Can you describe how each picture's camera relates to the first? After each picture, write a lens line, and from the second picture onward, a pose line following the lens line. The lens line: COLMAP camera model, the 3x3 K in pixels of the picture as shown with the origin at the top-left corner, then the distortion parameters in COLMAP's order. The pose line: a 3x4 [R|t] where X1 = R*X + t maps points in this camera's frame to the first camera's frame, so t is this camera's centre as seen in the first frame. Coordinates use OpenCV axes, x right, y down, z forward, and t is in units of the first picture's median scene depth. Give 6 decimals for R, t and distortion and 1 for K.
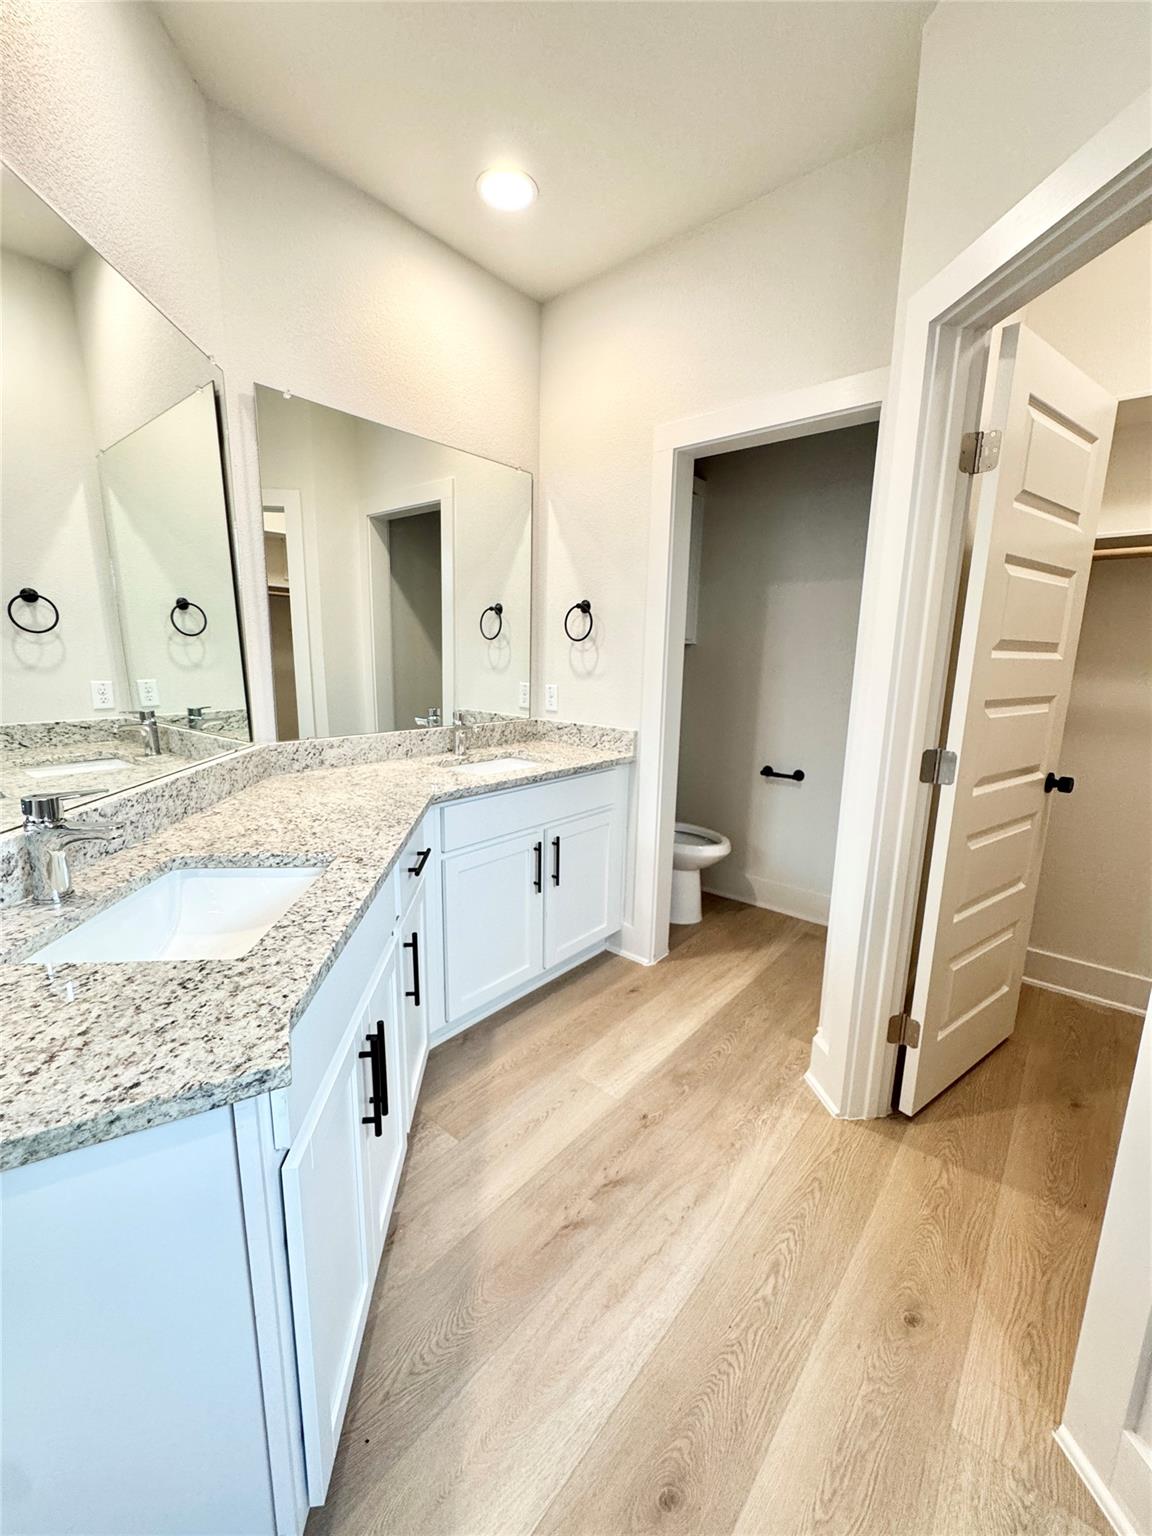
lens RADIAL K [[613.9, 0, 581.3], [0, 613.9, 764.8], [0, 0, 1]] dist [-0.001320, 0.000199]
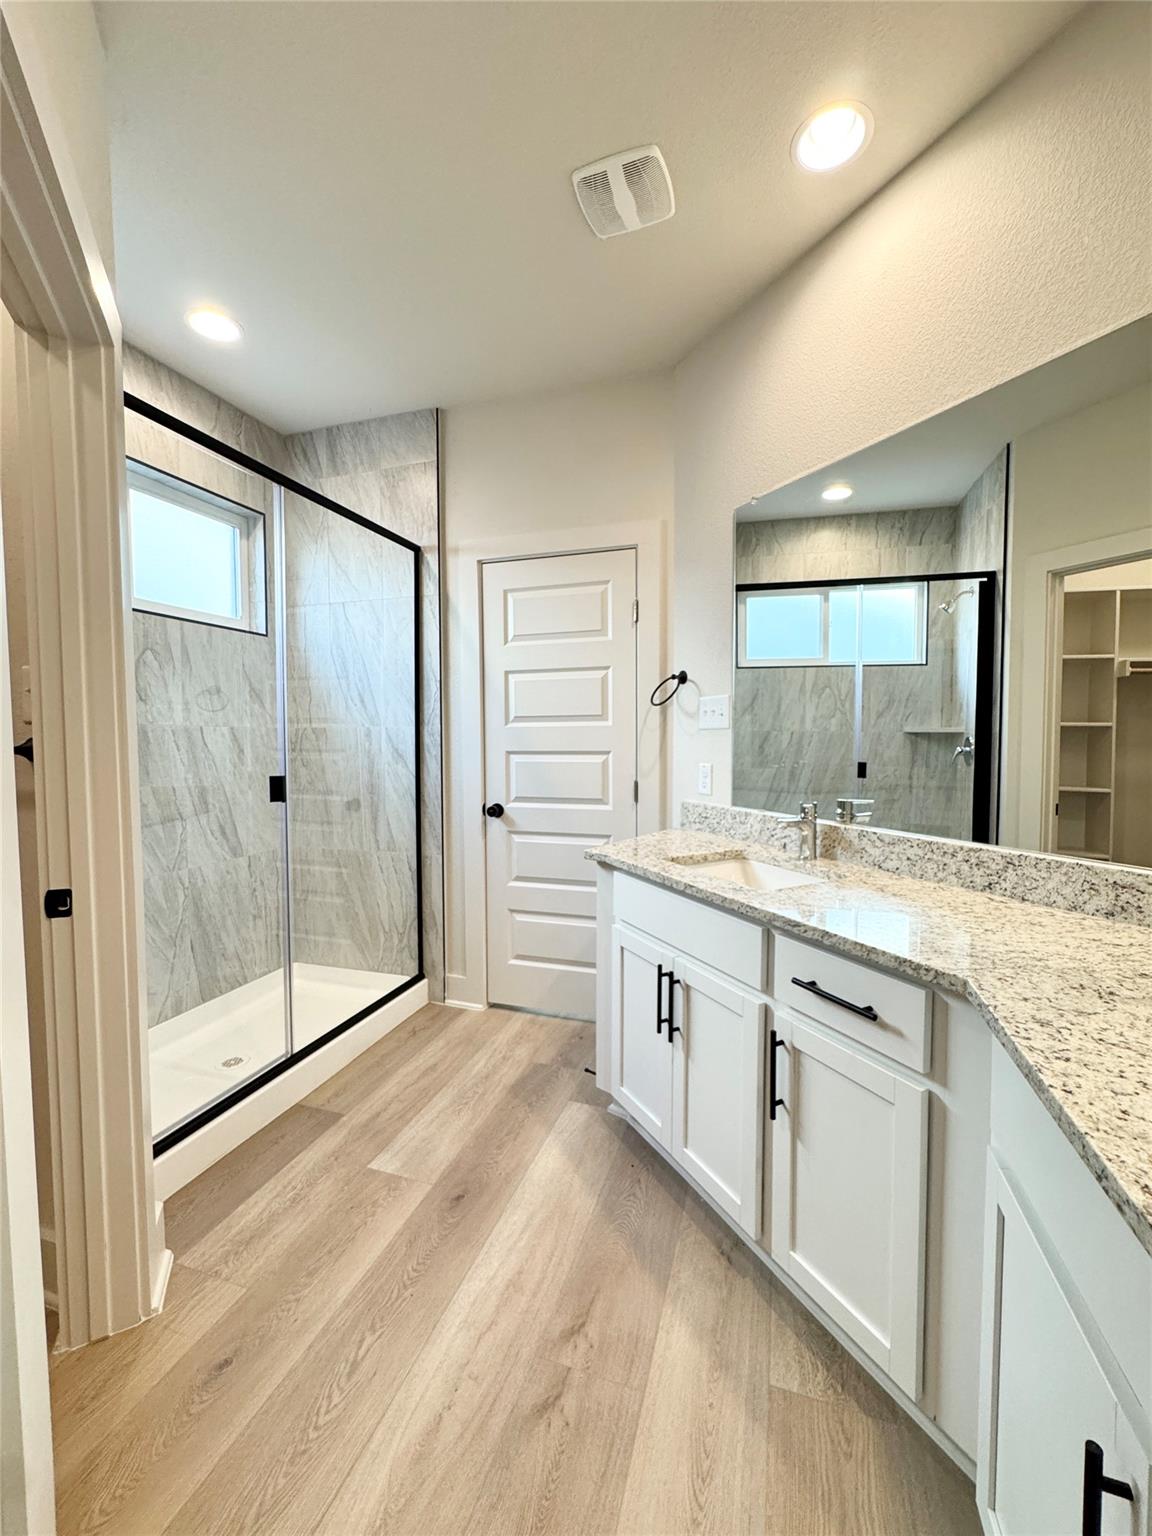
lens RADIAL K [[619.0, 0, 580.4], [0, 619.0, 763.9], [0, 0, 1]] dist [-0.002675, 0.000683]
pose [[-0.926092, 0.001432, -0.377296, 0.327914], [-0.082930, 0.974766, 0.207254, -0.268117], [0.368071, 0.223225, -0.902604, 1.650579]]
